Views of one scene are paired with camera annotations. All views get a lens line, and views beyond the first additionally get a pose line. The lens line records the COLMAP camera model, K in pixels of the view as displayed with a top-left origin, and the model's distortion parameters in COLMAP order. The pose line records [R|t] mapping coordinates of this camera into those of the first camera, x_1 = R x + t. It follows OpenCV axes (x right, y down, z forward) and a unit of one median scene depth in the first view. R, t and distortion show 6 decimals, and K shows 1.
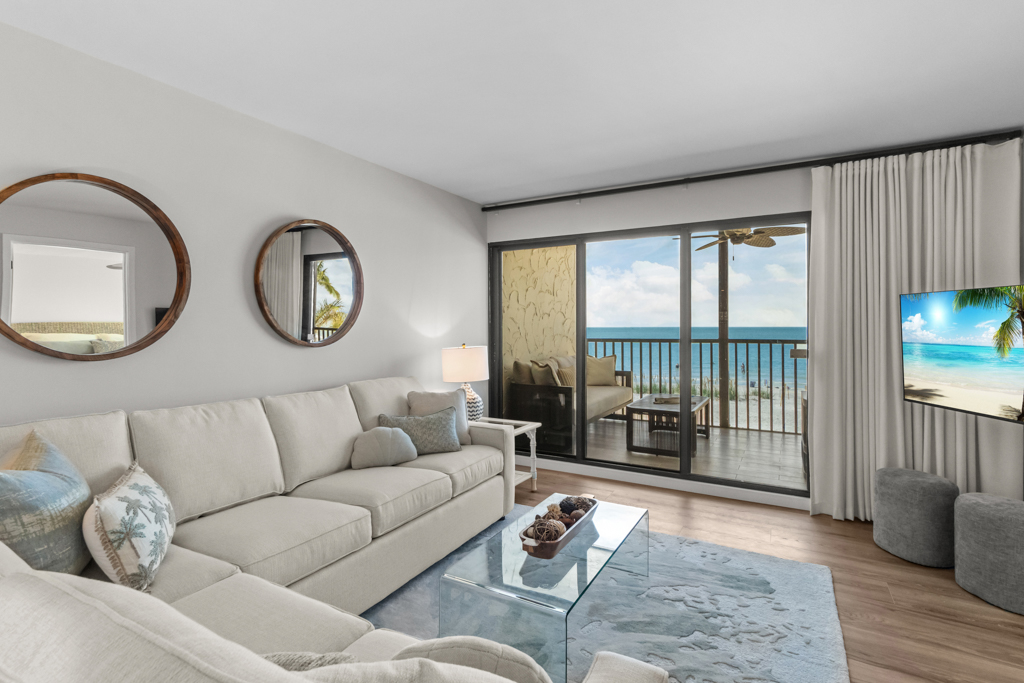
lens RADIAL K [[489.2, 0, 509.3], [0, 489.2, 327.1], [0, 0, 1]] dist [0.001438, 0.001807]
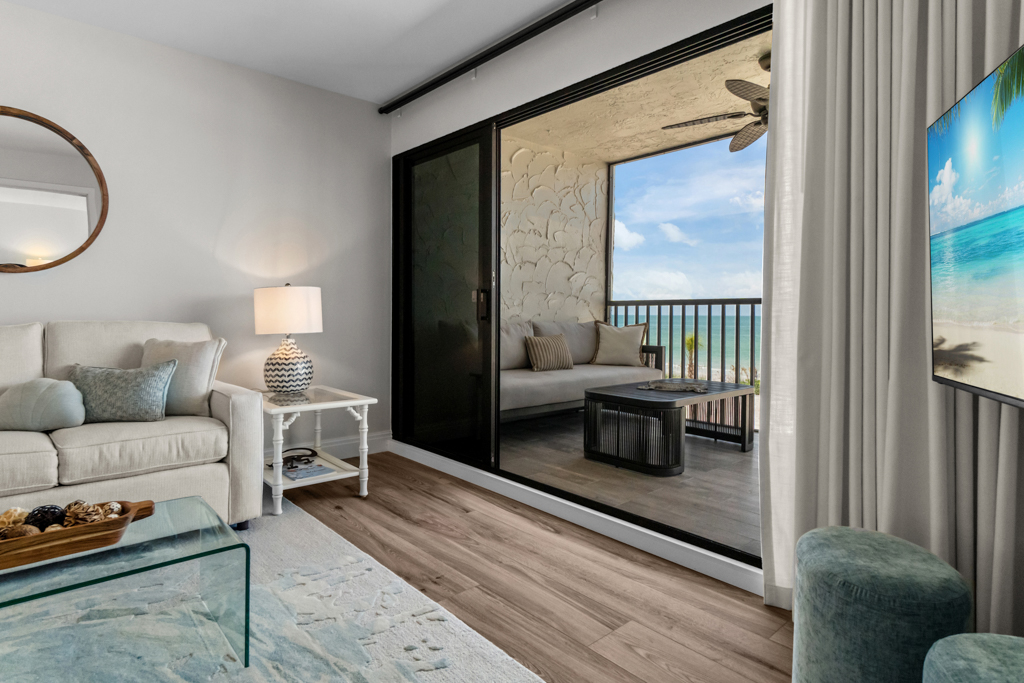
lens RADIAL K [[548.5, 0, 493.5], [0, 548.5, 315.7], [0, 0, 1]] dist [0.000573, 0.000697]
pose [[0.944717, 0.011915, -0.327671, 0.531806], [-0.009161, 0.999909, 0.009948, 0.080873], [0.327759, -0.006397, 0.944740, 0.374945]]
